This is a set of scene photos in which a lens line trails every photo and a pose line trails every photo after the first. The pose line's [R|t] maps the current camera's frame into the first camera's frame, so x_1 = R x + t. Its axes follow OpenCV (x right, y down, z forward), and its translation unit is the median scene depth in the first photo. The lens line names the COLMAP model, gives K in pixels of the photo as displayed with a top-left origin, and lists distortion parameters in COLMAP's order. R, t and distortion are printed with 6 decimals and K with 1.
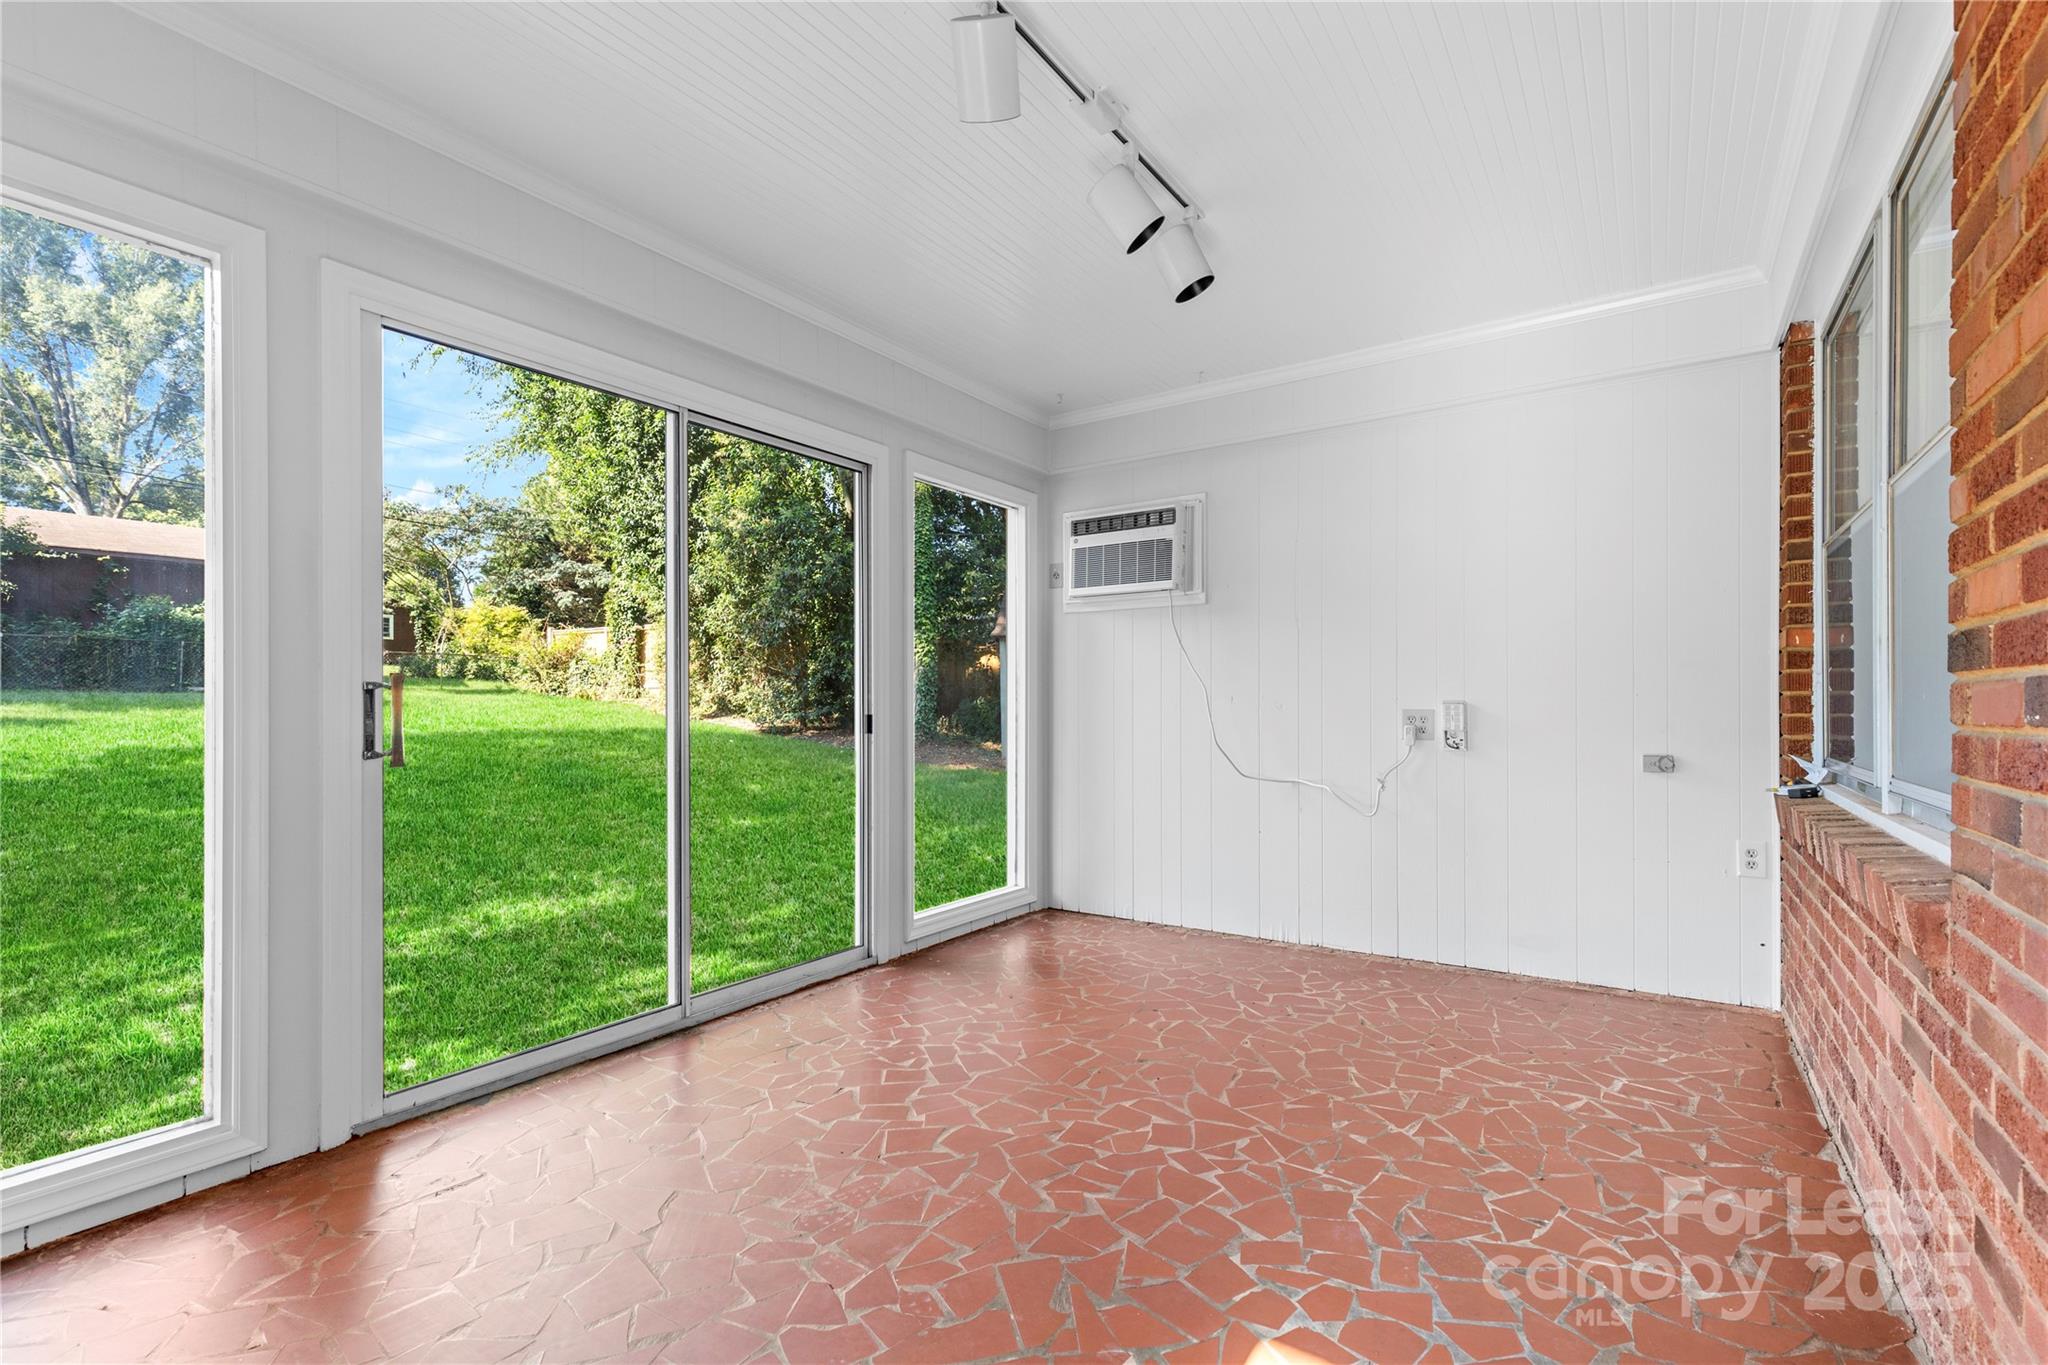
lens RADIAL K [[938.9, 0, 1023.6], [0, 938.9, 698.5], [0, 0, 1]] dist [0.008622, -0.001309]
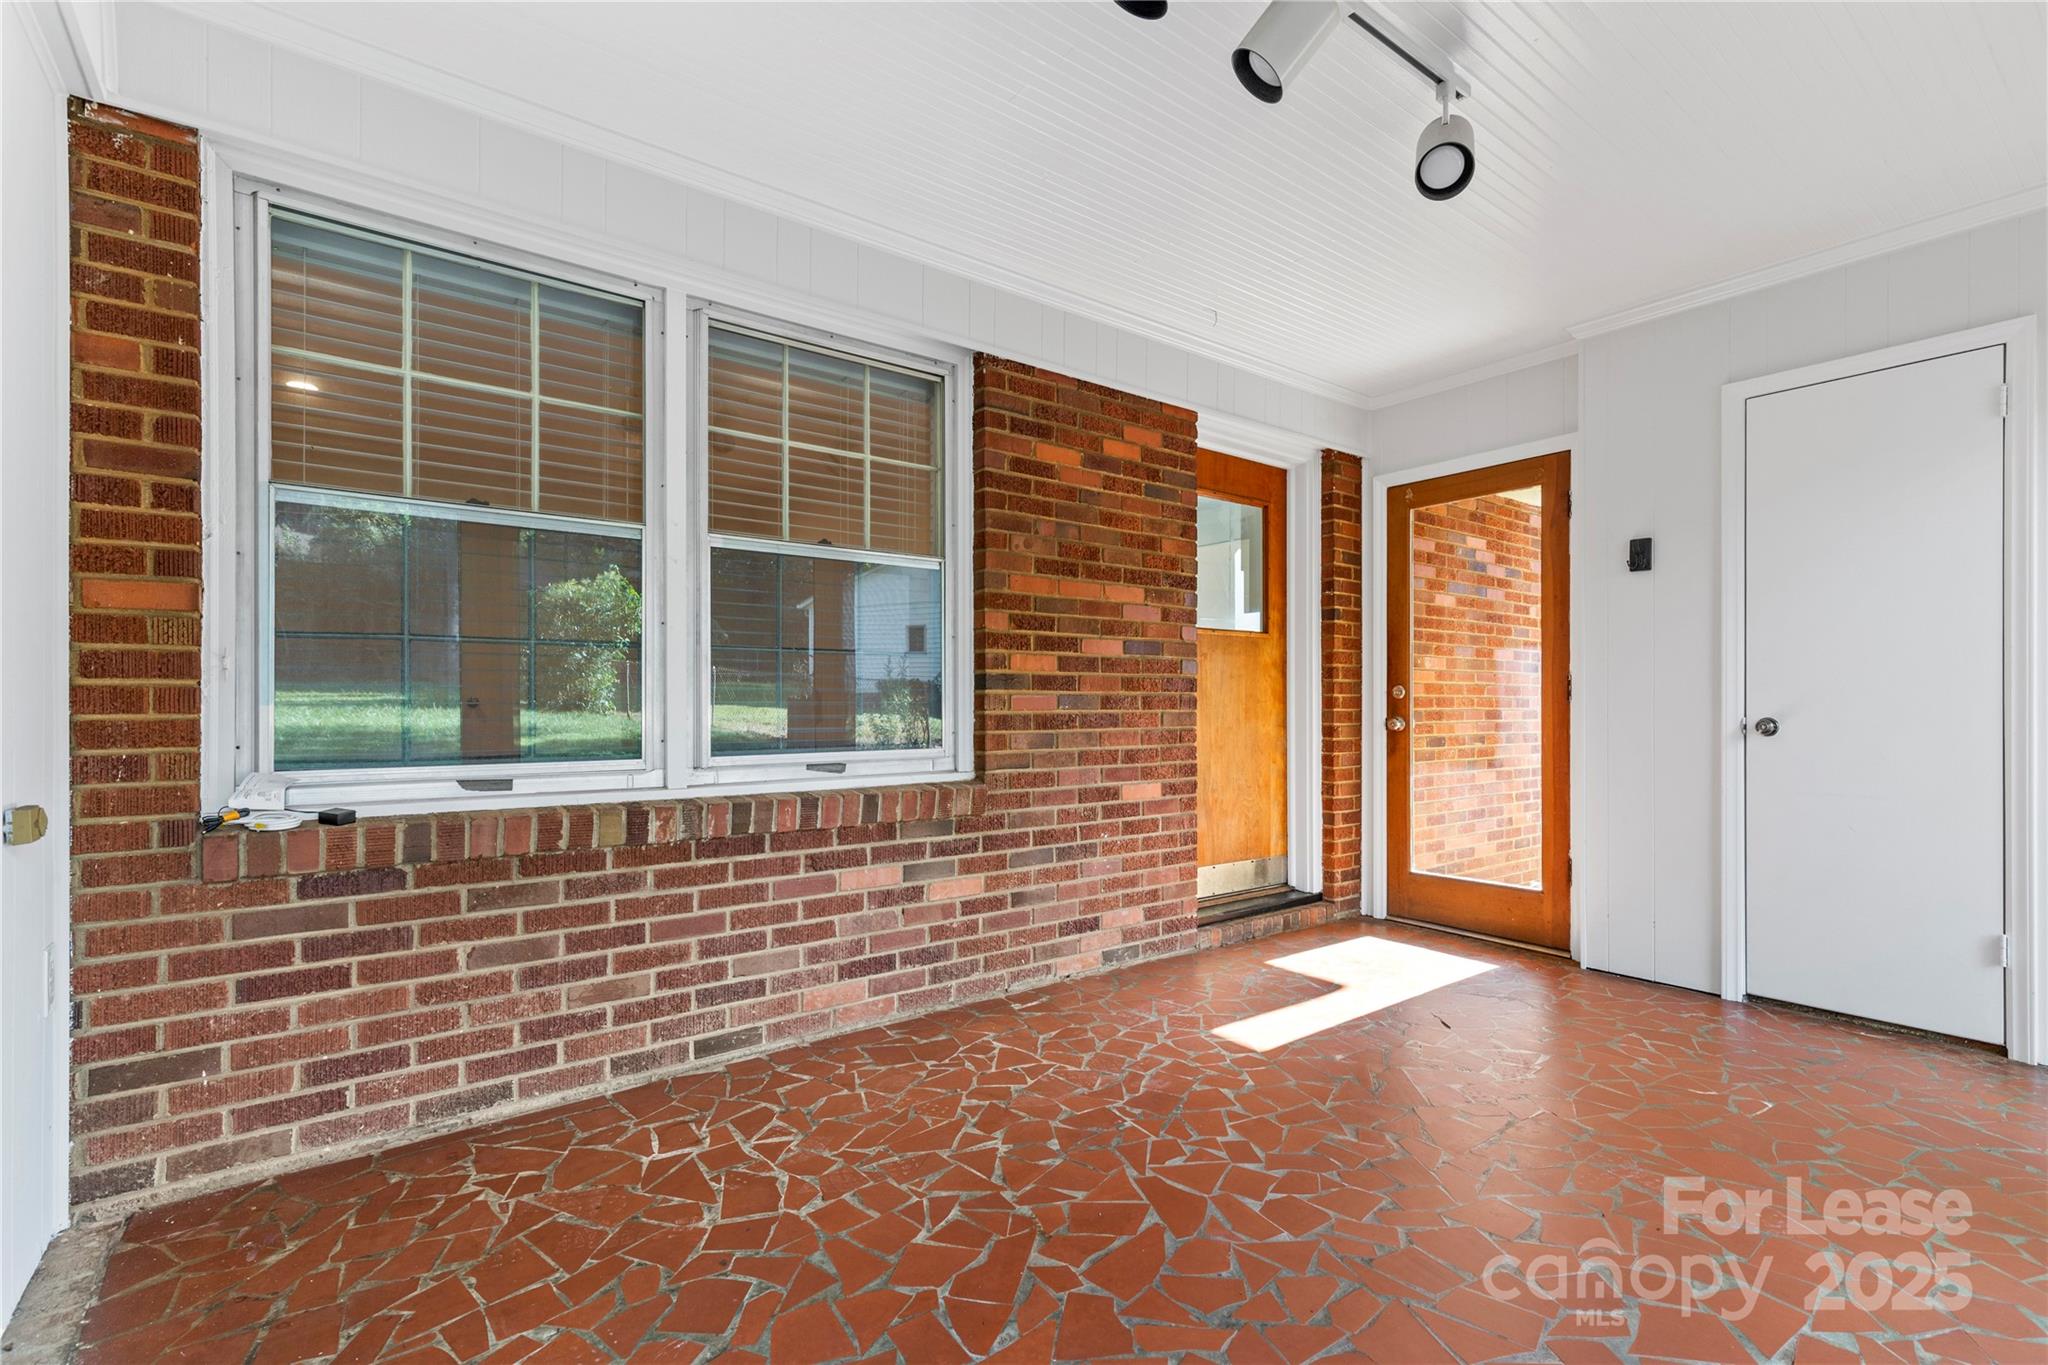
lens RADIAL K [[938.9, 0, 1024.8], [0, 938.9, 697.5], [0, 0, 1]] dist [0.008622, -0.001309]
pose [[-0.949163, 0.003188, 0.314770, 0.075279], [-0.001622, 0.999886, -0.015021, 0.017892], [-0.314782, -0.014768, -0.949049, 1.937464]]
